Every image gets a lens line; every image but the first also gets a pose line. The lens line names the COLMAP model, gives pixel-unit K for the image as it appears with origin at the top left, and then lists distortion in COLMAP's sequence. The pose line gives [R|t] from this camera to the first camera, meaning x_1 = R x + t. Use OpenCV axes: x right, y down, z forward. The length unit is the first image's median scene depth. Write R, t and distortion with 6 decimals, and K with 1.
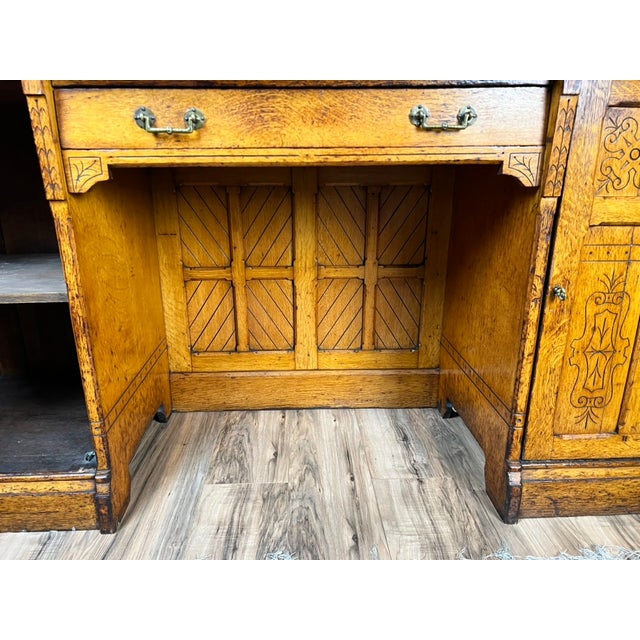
lens RADIAL K [[484.9, 0, 320.0], [0, 484.9, 320.0], [0, 0, 1]] dist [0.076973, -0.089705]
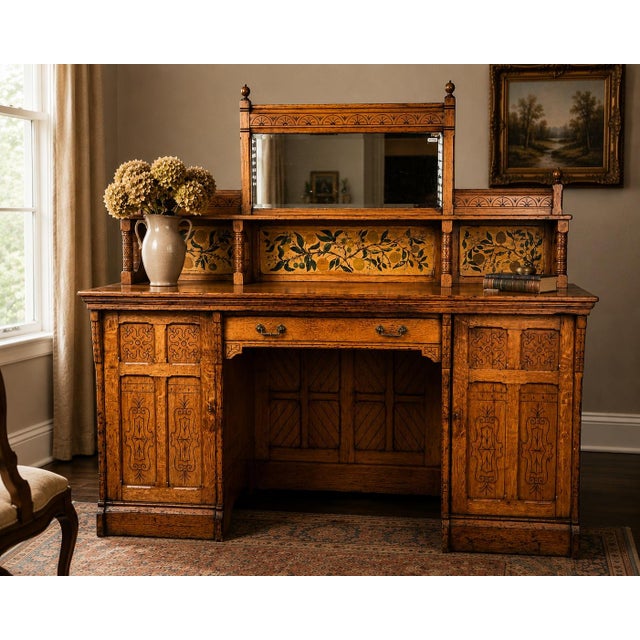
lens RADIAL K [[934.2, 0, 321.1], [0, 934.2, 224.6], [0, 0, 1]] dist [0.144044, -0.789854]
pose [[0.982962, -0.000270, -0.183811, 0.558031], [-0.052393, 0.958104, -0.281587, 0.259759], [0.176186, 0.286420, 0.941765, -2.477870]]
